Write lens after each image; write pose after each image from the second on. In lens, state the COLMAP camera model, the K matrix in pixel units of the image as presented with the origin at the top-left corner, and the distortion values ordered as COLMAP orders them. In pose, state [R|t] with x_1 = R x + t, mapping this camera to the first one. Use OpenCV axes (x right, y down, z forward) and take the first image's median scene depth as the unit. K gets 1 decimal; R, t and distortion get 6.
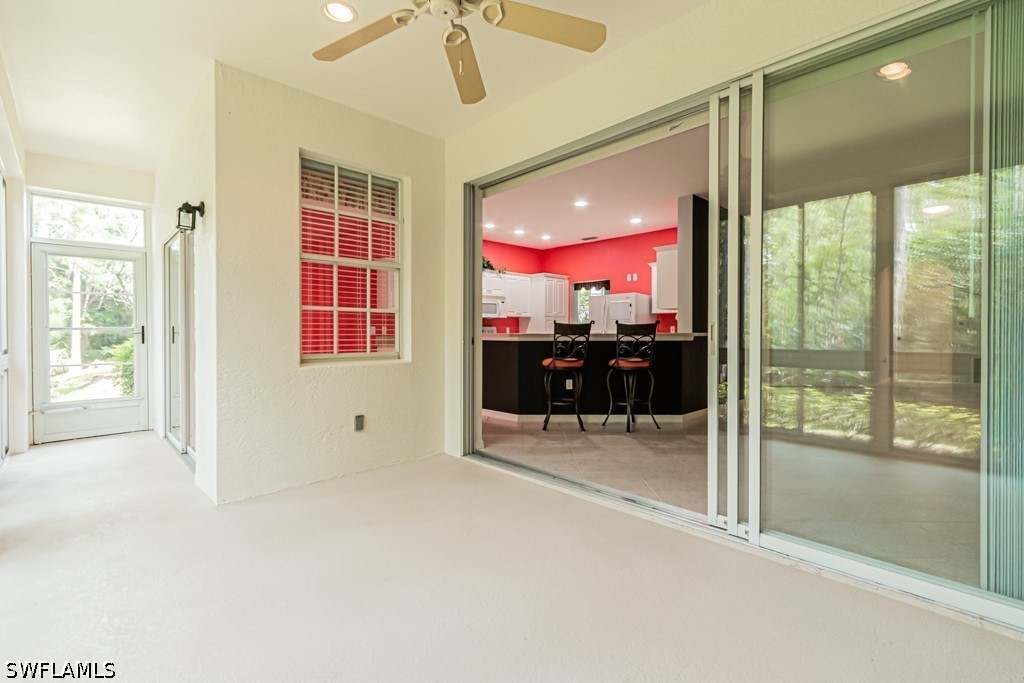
lens RADIAL K [[472.8, 0, 510.1], [0, 472.8, 338.0], [0, 0, 1]] dist [0.005694, -0.000996]
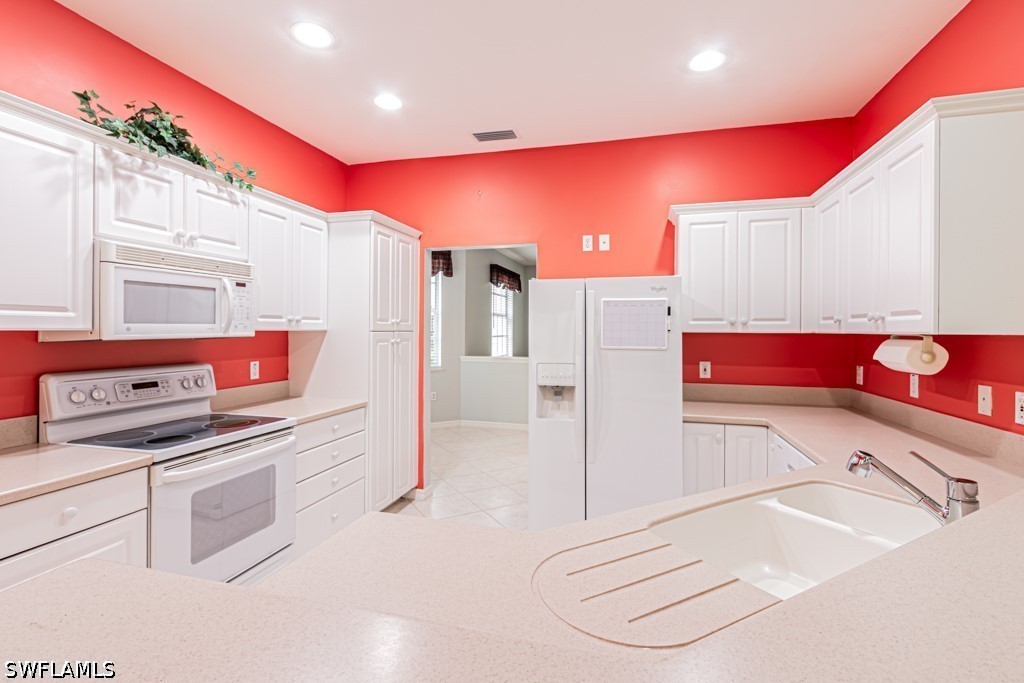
lens RADIAL K [[472.8, 0, 509.8], [0, 472.8, 334.0], [0, 0, 1]] dist [0.005694, -0.000996]
pose [[0.862643, 0.005028, 0.505789, -0.019824], [-0.005767, 0.999983, -0.000105, -0.045611], [-0.505781, -0.002826, 0.862657, 0.661467]]
